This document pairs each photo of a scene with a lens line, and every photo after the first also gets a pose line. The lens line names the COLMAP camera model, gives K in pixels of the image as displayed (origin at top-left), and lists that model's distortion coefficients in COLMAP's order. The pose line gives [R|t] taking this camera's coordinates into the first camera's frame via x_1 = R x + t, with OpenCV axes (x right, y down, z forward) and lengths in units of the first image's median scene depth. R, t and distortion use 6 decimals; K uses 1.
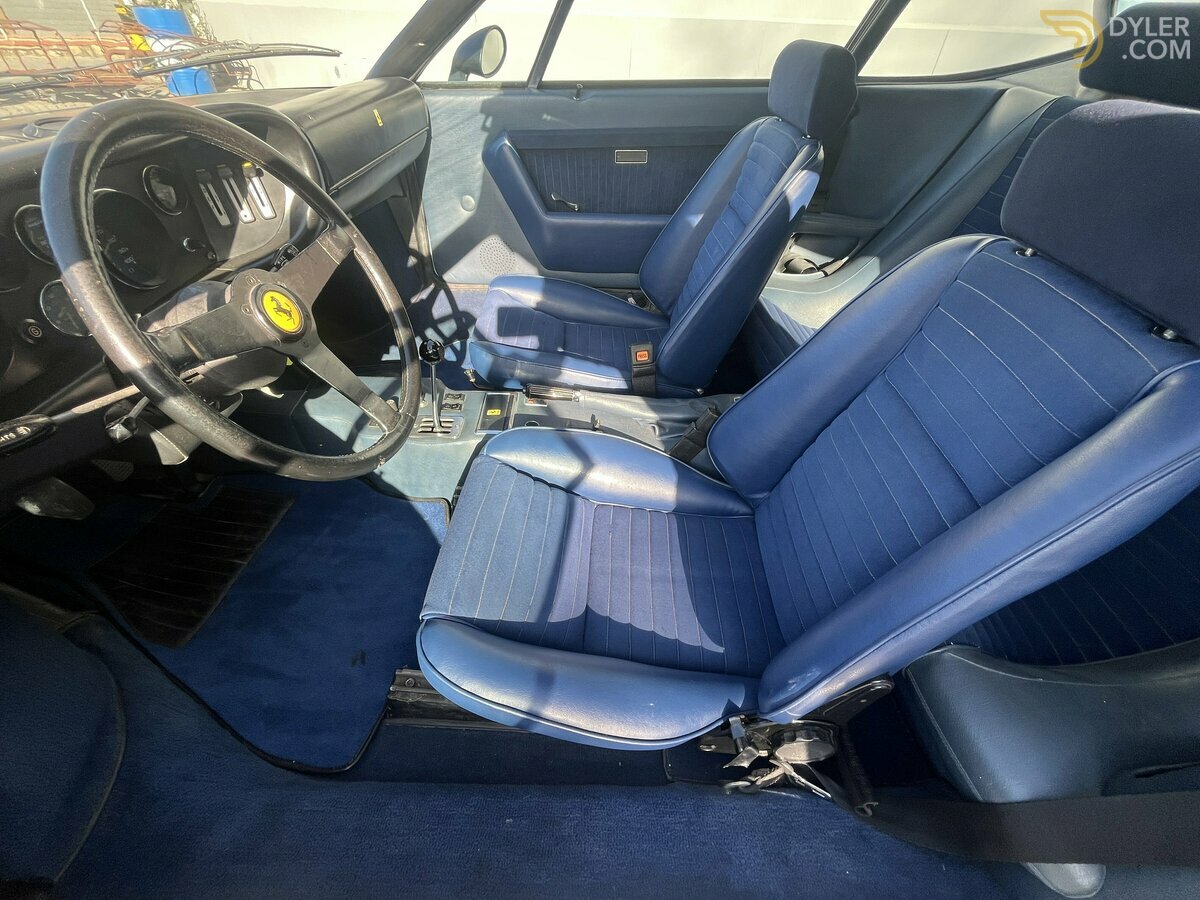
lens RADIAL K [[486.2, 0, 600.0], [0, 486.2, 450.0], [0, 0, 1]] dist [-0.002700, -0.000531]
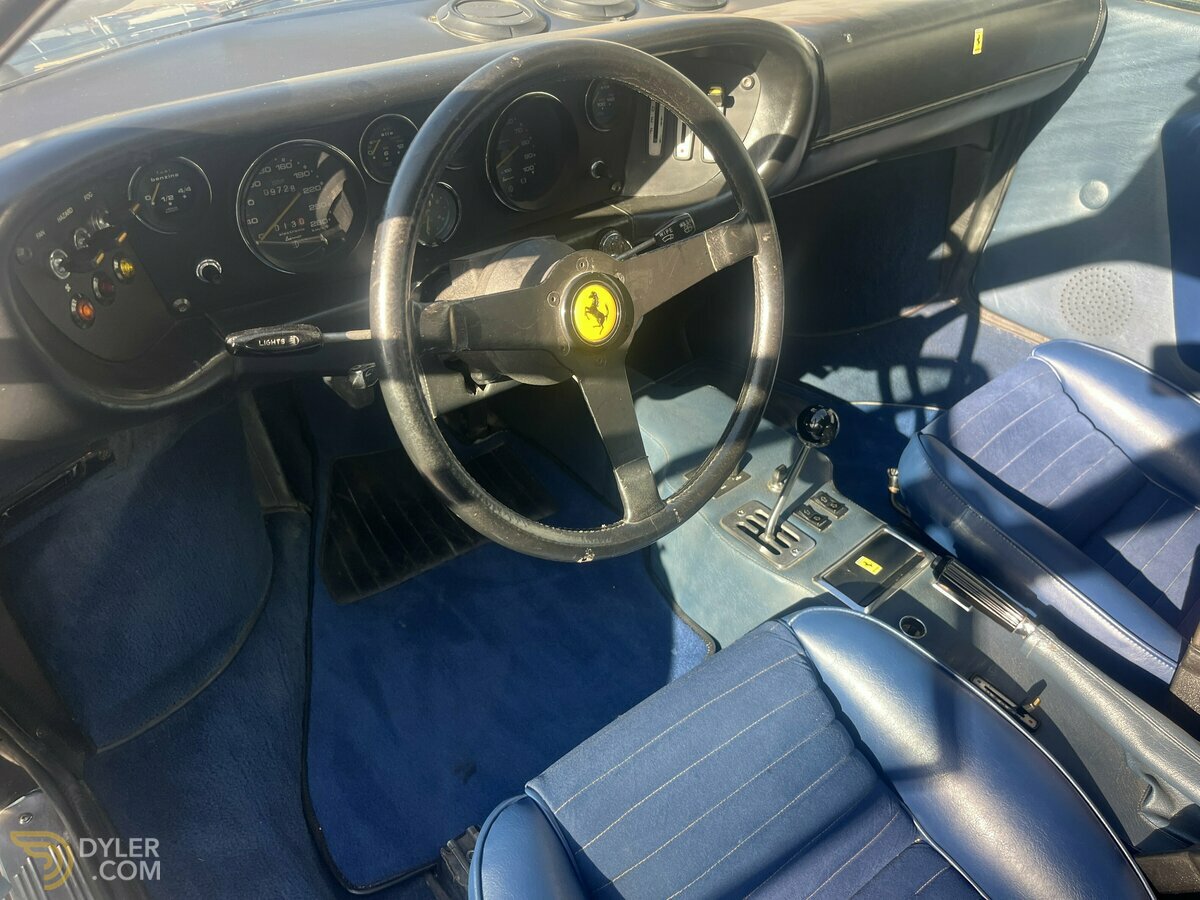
lens RADIAL K [[910.7, 0, 593.6], [0, 910.7, 454.2], [0, 0, 1]] dist [0.070667, -0.117339]
pose [[0.661610, 0.473721, -0.581258, 0.120561], [-0.527114, 0.845142, 0.088803, -0.116873], [0.533314, 0.247637, 0.808859, -0.025794]]
